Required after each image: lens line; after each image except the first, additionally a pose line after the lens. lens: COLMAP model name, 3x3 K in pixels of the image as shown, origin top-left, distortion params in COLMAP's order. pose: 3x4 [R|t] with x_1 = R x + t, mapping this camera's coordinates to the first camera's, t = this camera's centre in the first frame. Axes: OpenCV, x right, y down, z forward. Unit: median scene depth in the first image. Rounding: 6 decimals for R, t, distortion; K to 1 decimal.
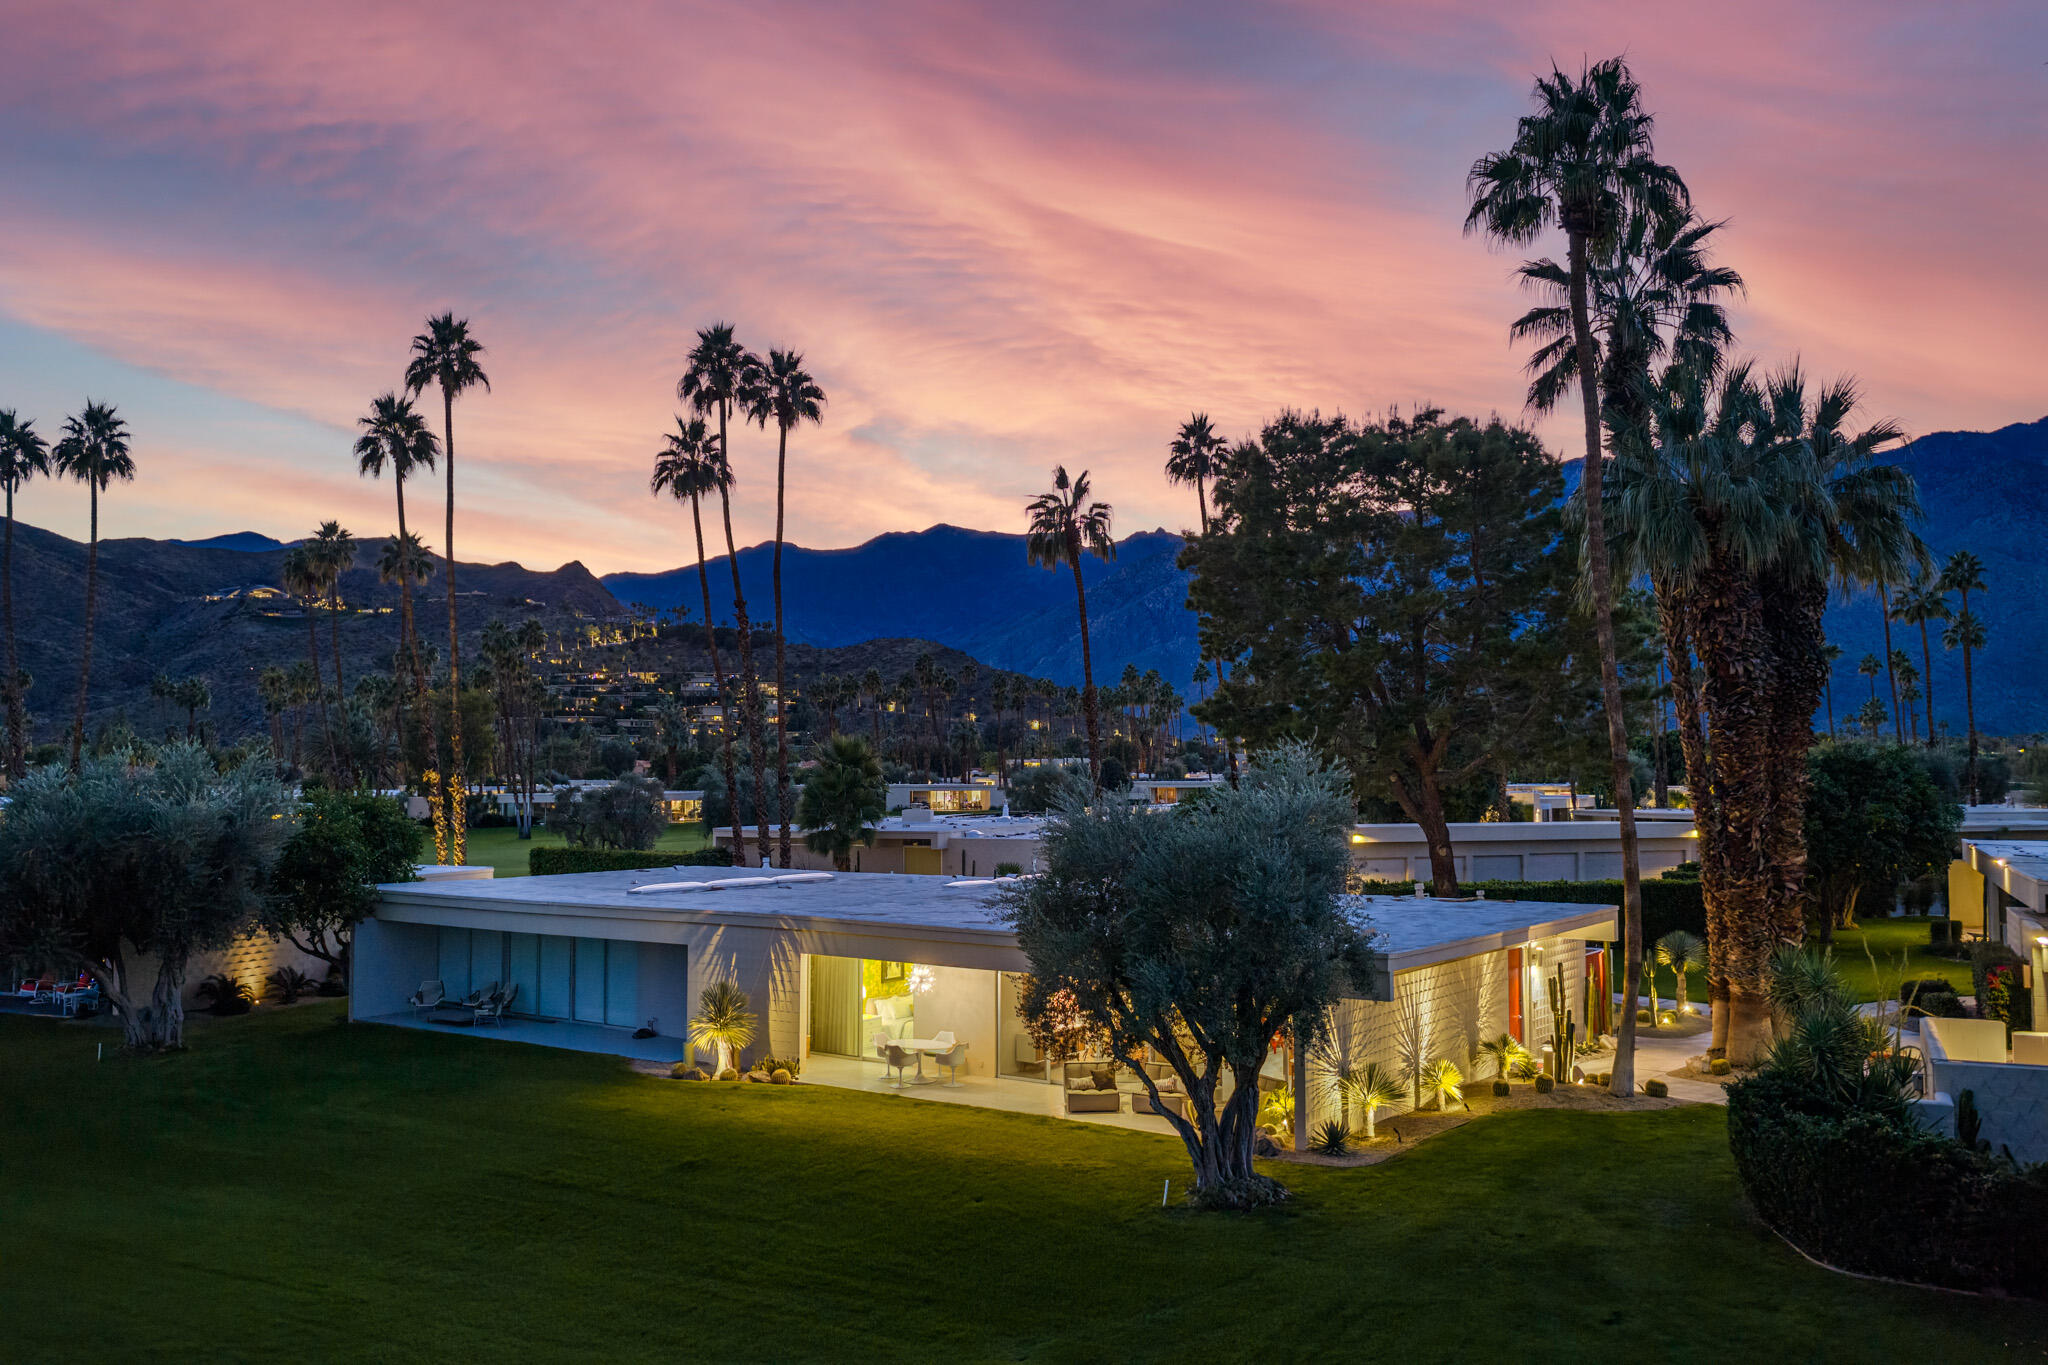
lens RADIAL K [[1697.4, 0, 1023.3], [0, 1697.4, 682.5], [0, 0, 1]] dist [0.029976, 0.000410]
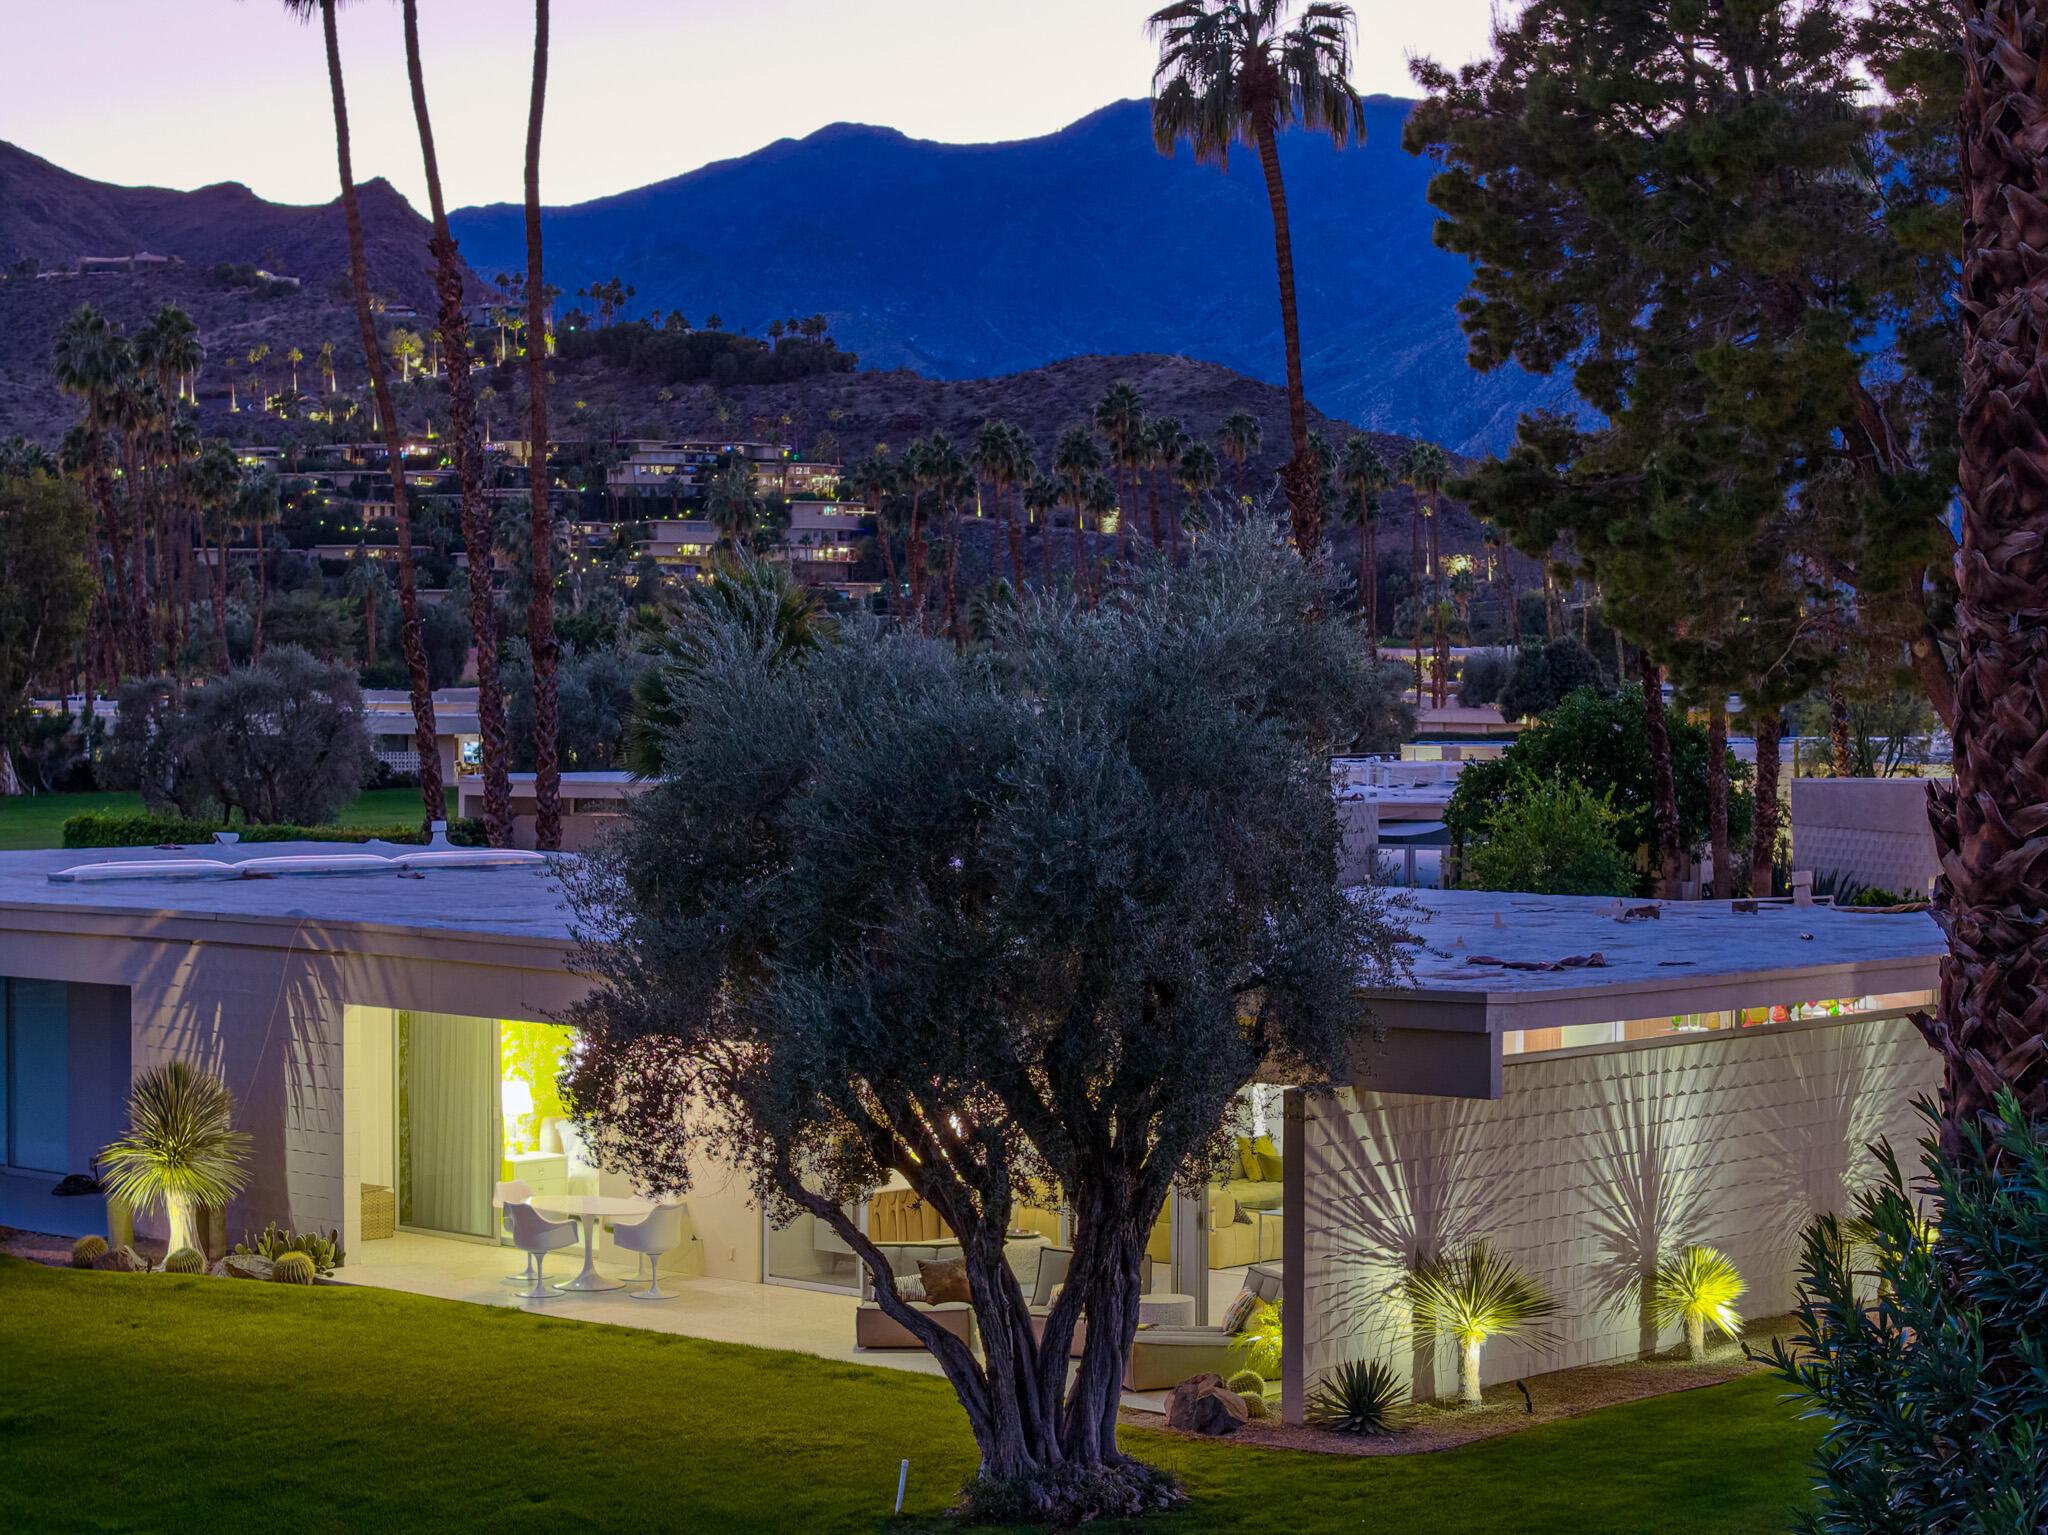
lens RADIAL K [[4148.8, 0, 1024.9], [0, 4148.8, 761.9], [0, 0, 1]] dist [-0.178124, 0.000000]
pose [[0.994326, 0.006627, -0.106170, 0.161223], [0.000910, 0.997491, 0.070781, 0.017841], [0.106372, -0.070476, 0.991826, -0.059810]]
